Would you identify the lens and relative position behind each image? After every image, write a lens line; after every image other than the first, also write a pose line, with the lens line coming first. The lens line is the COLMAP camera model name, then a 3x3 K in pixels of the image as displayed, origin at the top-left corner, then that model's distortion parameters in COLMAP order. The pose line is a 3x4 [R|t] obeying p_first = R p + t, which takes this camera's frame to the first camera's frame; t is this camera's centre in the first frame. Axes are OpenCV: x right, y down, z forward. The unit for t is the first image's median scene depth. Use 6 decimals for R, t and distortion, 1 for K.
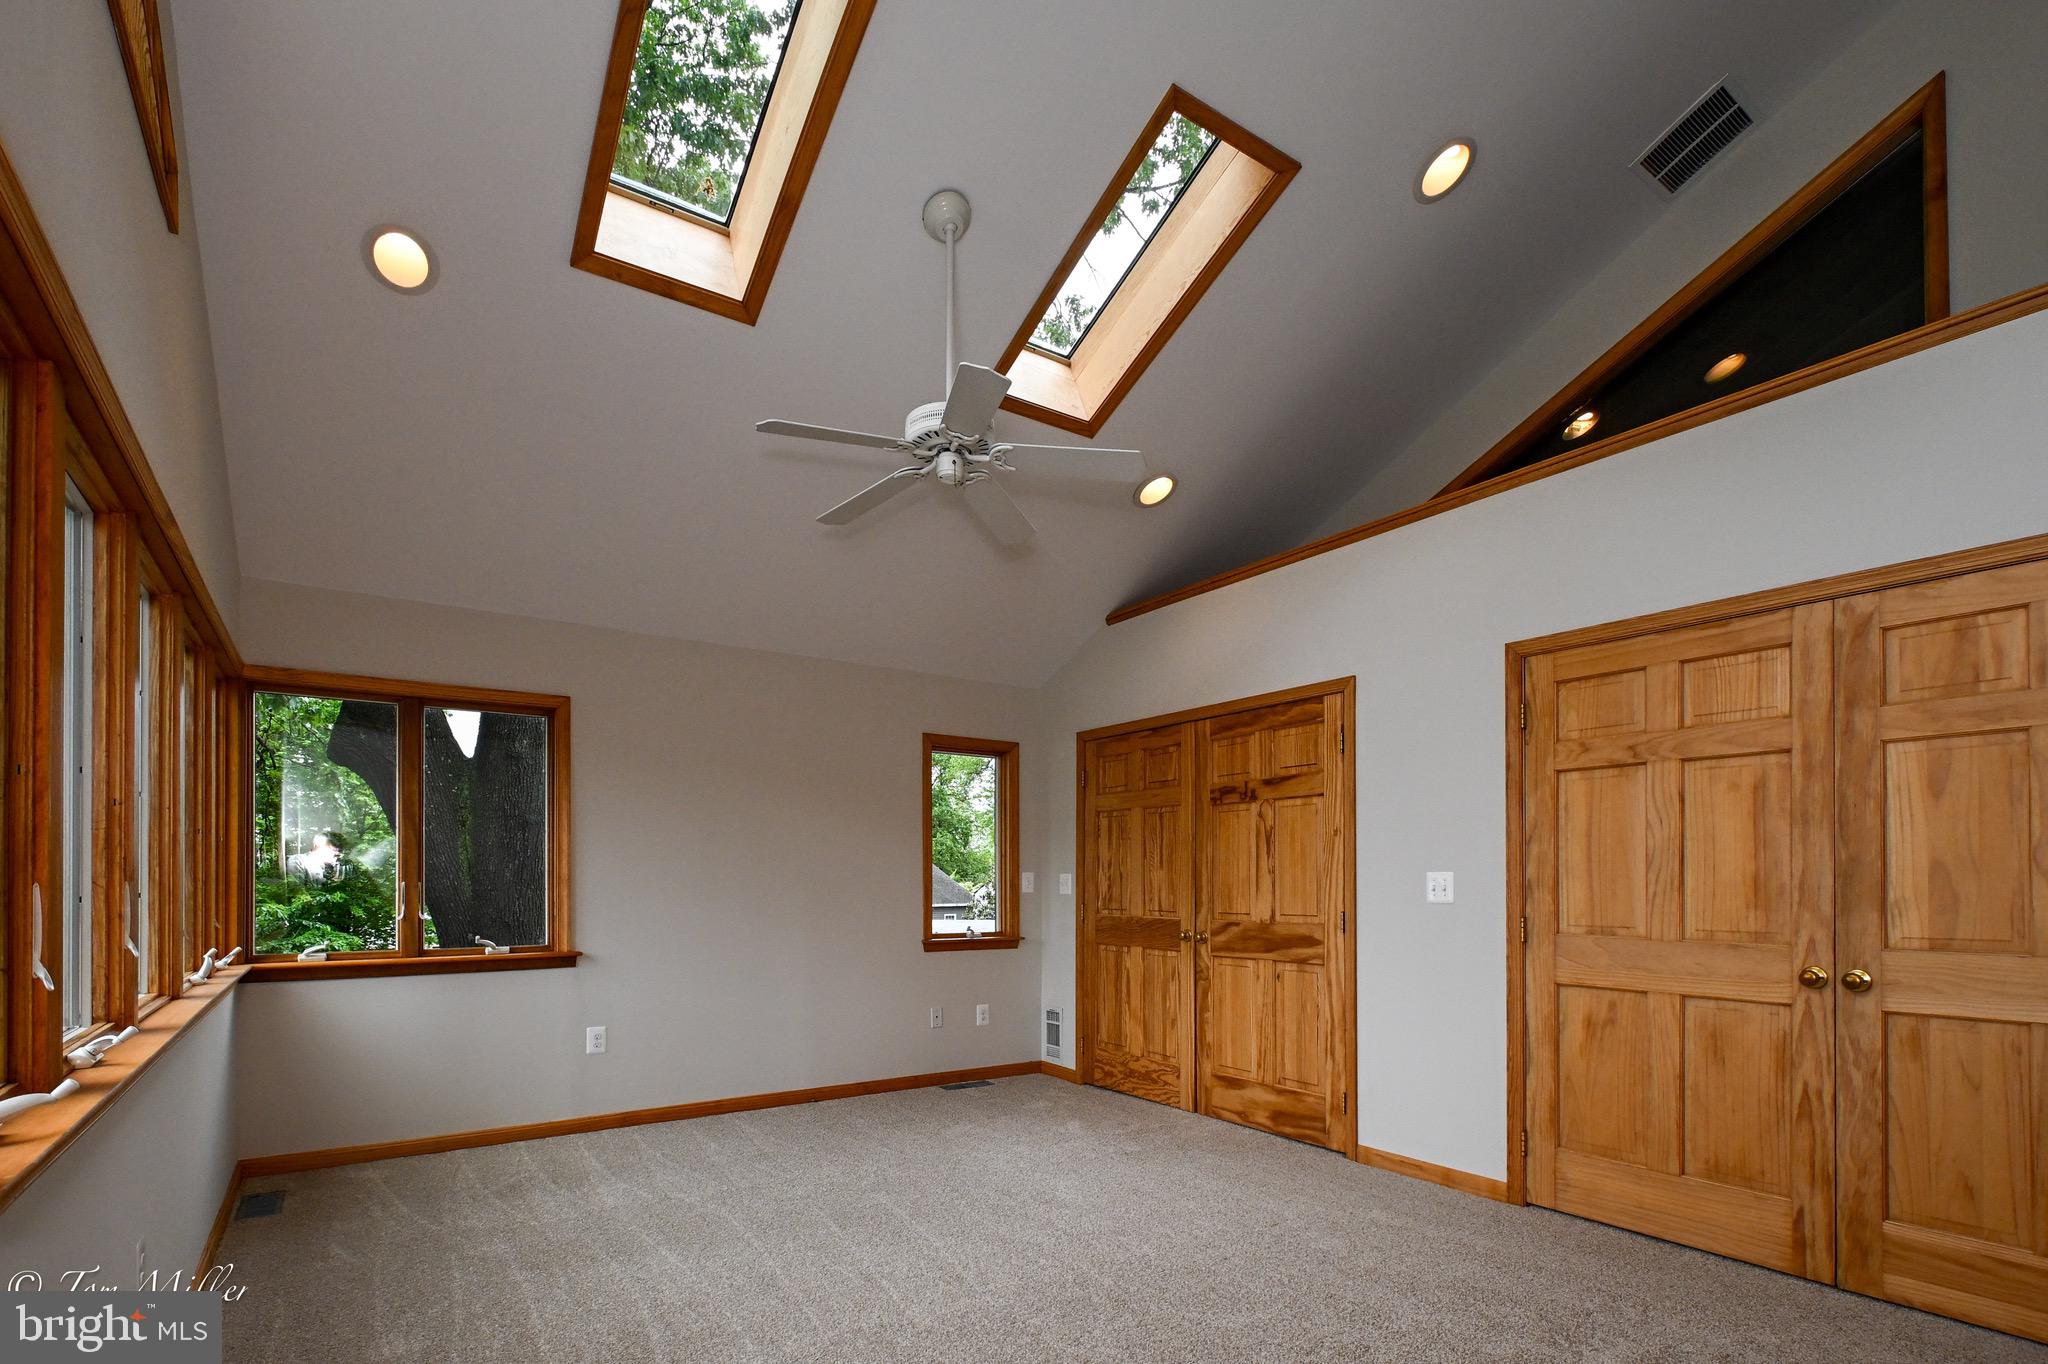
lens RADIAL K [[945.9, 0, 1024.0], [0, 945.9, 682.0], [0, 0, 1]] dist [0.000035, -0.000158]
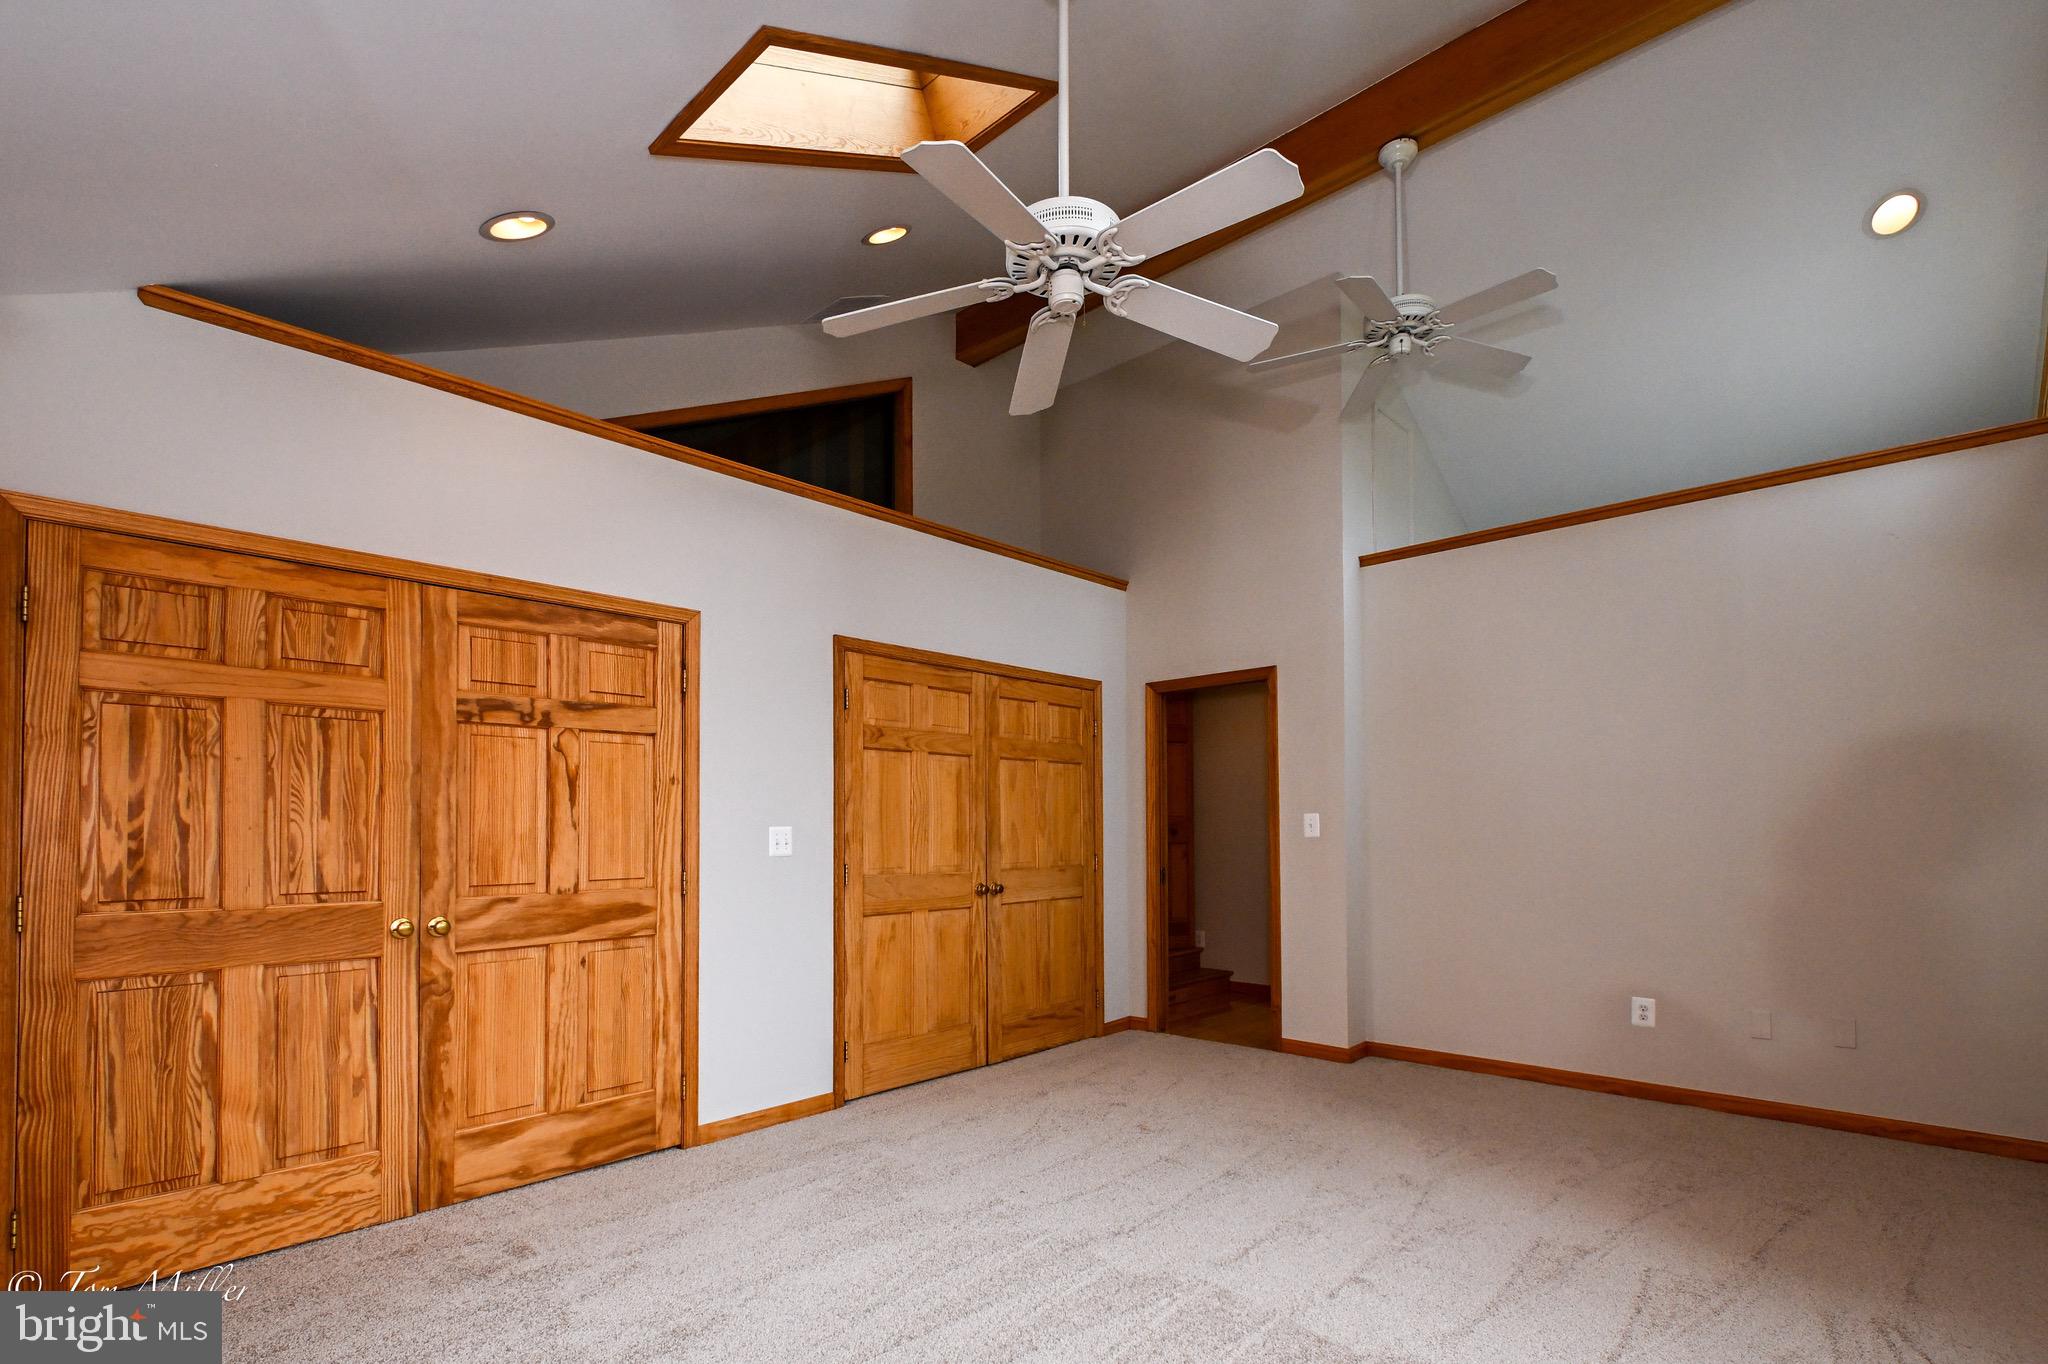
lens RADIAL K [[945.9, 0, 1024.0], [0, 945.9, 682.0], [0, 0, 1]] dist [0.000035, -0.000158]
pose [[-0.208637, 0.163624, 0.964208, -0.568227], [-0.184913, 0.961522, -0.203180, 0.182763], [-0.960353, -0.220686, -0.170353, 0.832807]]
